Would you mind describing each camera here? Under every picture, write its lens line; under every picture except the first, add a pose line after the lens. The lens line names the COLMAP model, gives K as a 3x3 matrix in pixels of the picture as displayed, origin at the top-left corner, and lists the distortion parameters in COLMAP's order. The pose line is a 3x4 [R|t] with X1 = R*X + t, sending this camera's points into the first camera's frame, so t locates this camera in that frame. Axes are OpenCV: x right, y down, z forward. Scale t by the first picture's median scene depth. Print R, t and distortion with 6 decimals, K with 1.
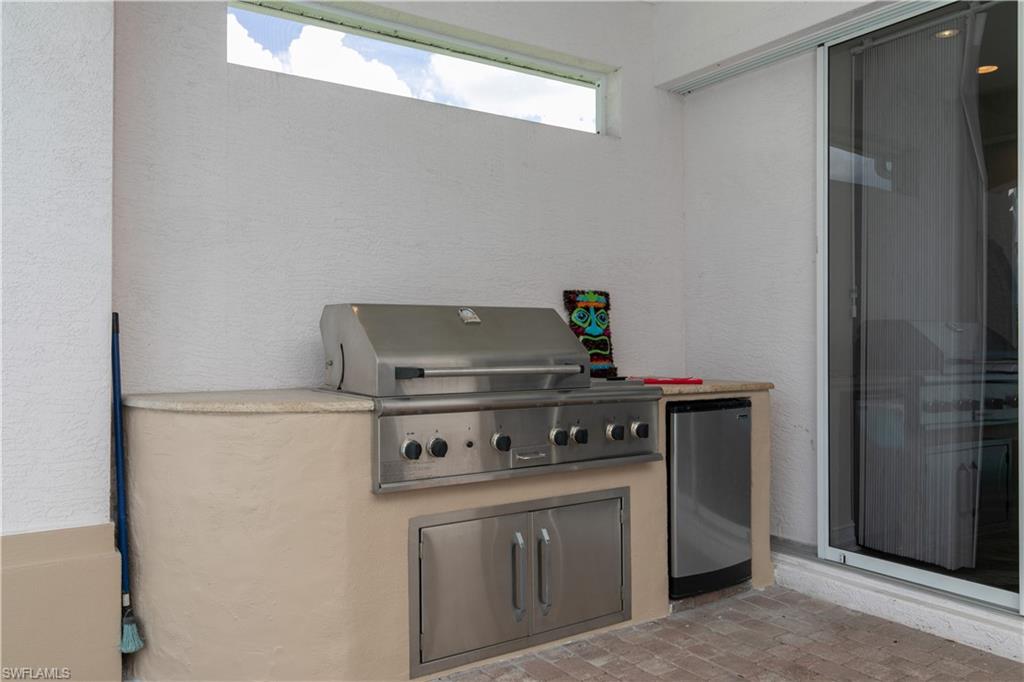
lens RADIAL K [[763.5, 0, 512.0], [0, 763.5, 341.0], [0, 0, 1]] dist [-0.001240, -0.002266]
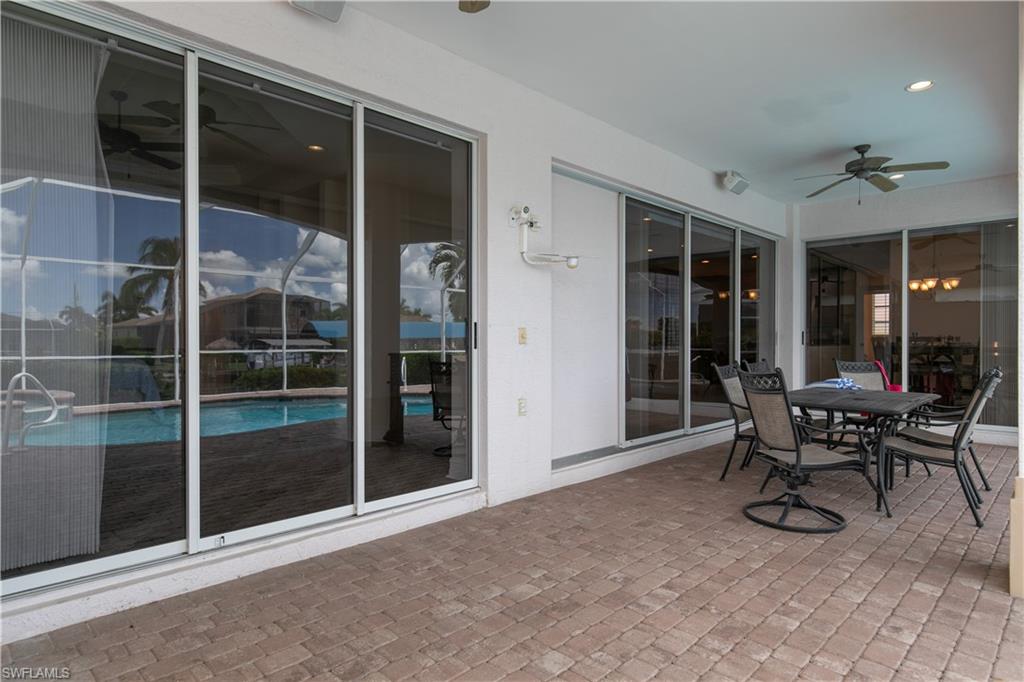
lens RADIAL K [[577.5, 0, 512.0], [0, 577.5, 341.0], [0, 0, 1]] dist [0.005082, 0.000167]
pose [[-0.208017, -0.001855, 0.978123, -0.391162], [-0.003082, 0.999994, 0.001240, -0.007404], [-0.978120, -0.002757, -0.208022, 0.638108]]
